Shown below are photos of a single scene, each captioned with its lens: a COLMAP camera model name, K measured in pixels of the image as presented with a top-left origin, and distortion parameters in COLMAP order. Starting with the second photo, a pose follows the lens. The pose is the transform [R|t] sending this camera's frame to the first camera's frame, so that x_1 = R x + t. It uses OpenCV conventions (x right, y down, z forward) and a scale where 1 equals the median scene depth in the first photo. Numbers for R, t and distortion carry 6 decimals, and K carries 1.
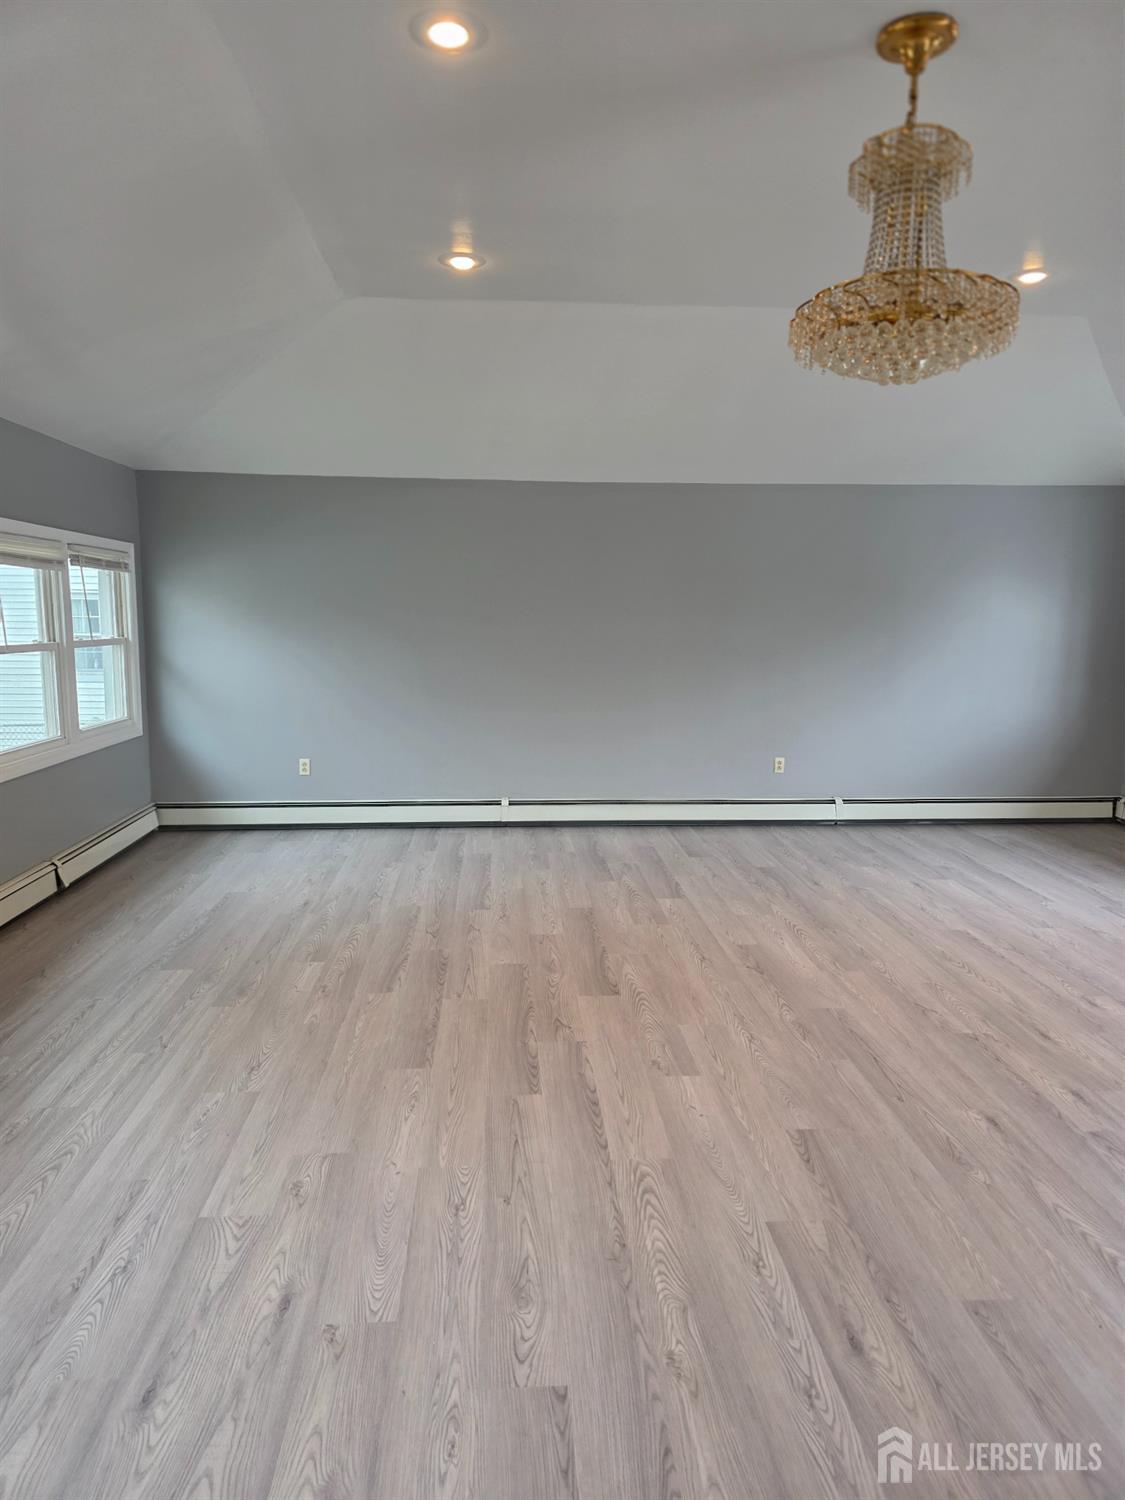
lens RADIAL K [[989.2, 0, 562.5], [0, 989.2, 750.0], [0, 0, 1]] dist [0.078010, -0.055216]
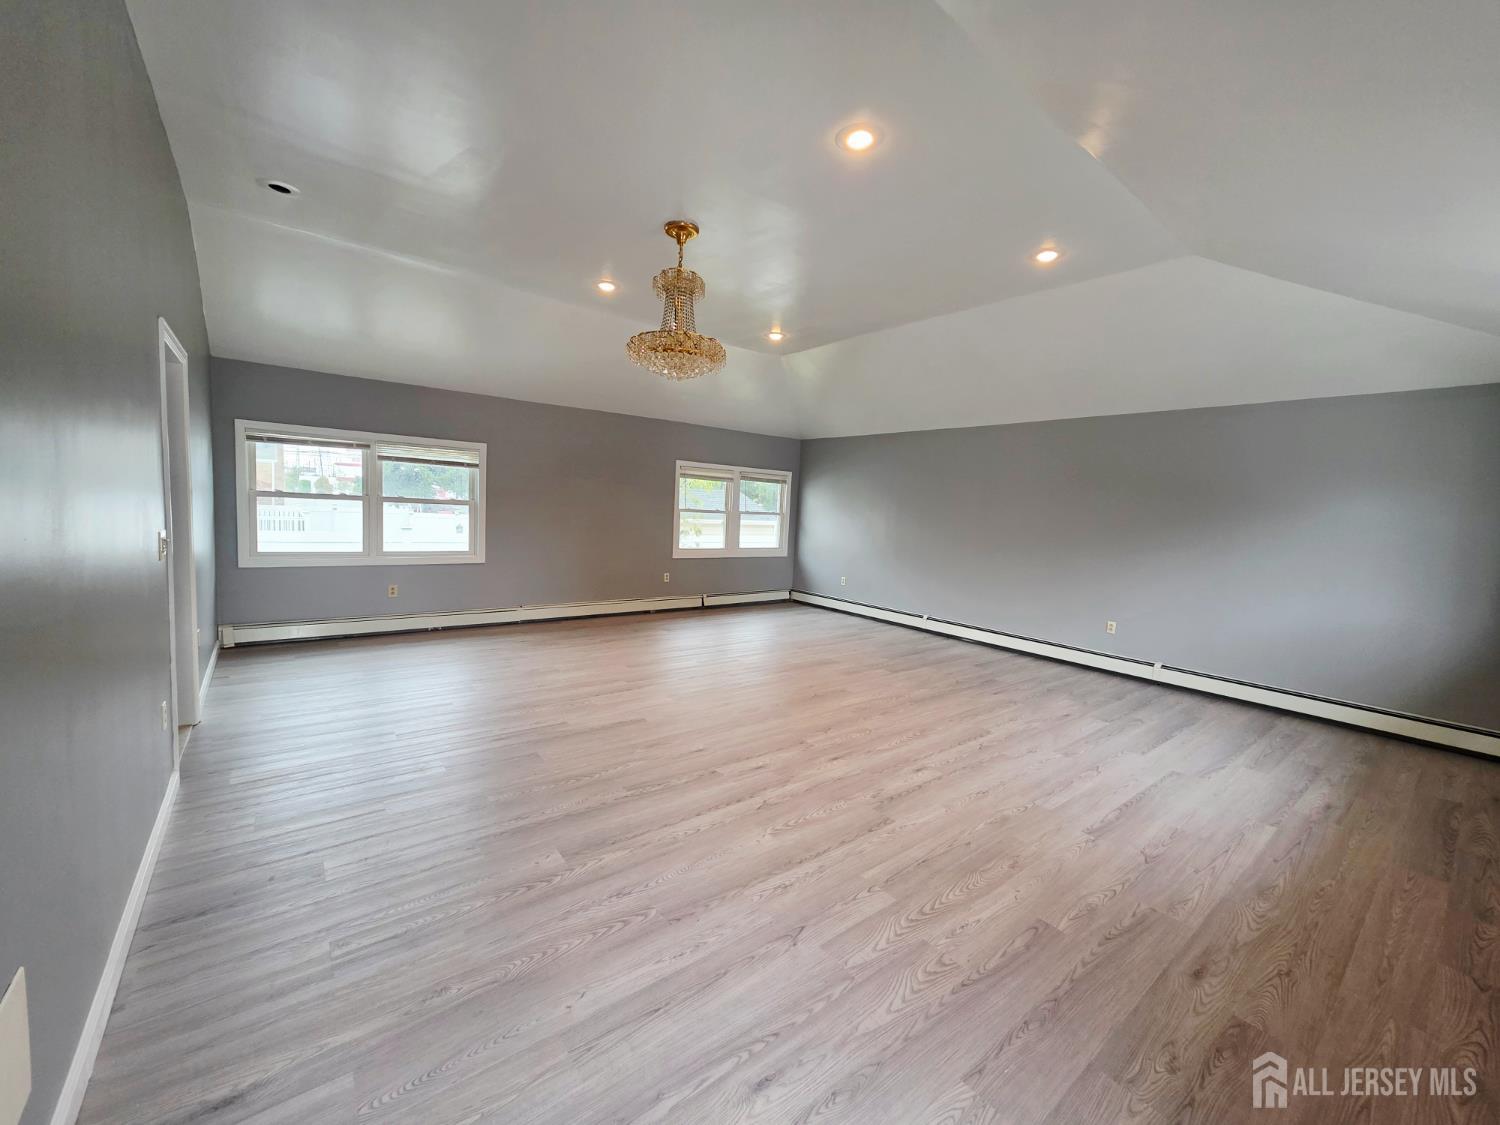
lens RADIAL K [[597.4, 0, 751.4], [0, 597.4, 556.9], [0, 0, 1]] dist [0.001470, 0.000704]
pose [[0.559350, 0.086083, -0.824449, 1.361915], [-0.156043, 0.987746, -0.002734, 0.001001], [0.814112, 0.130179, 0.565929, 0.403031]]
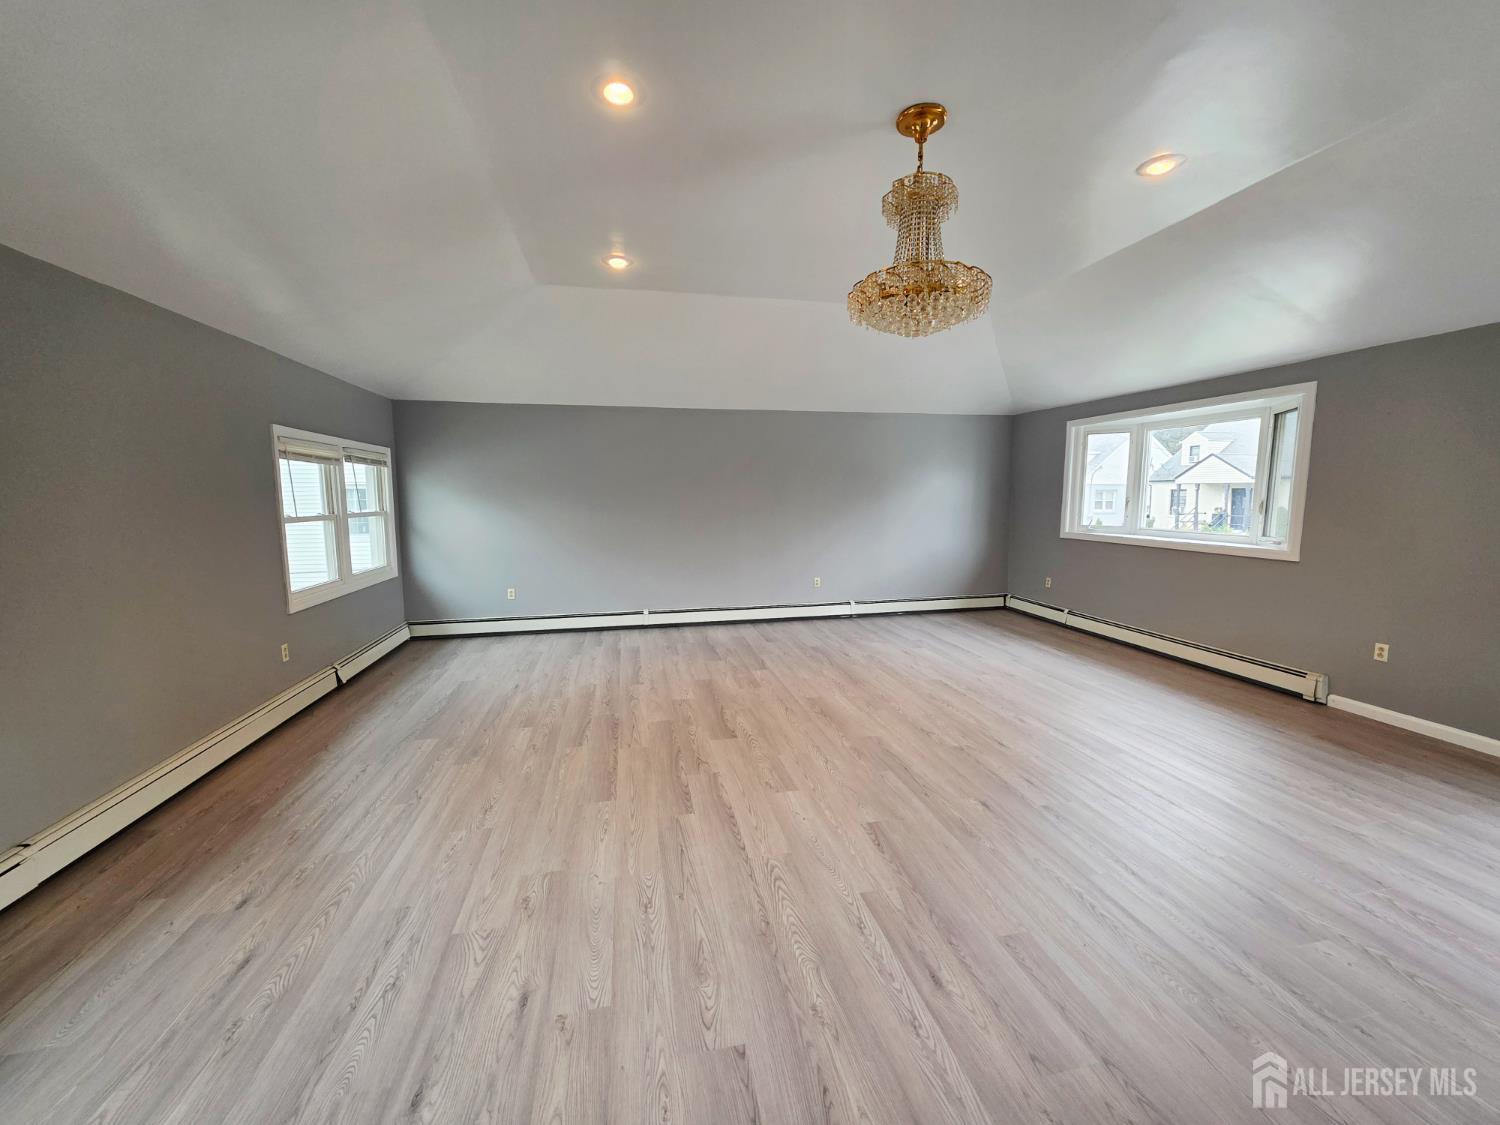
lens RADIAL K [[592.5, 0, 750.5], [0, 592.5, 557.6], [0, 0, 1]] dist [0.006326, 0.000259]
pose [[0.989806, -0.027932, 0.139658, -0.053425], [0.032275, 0.999060, -0.028930, -0.001405], [-0.138719, 0.033142, 0.989777, 0.121623]]
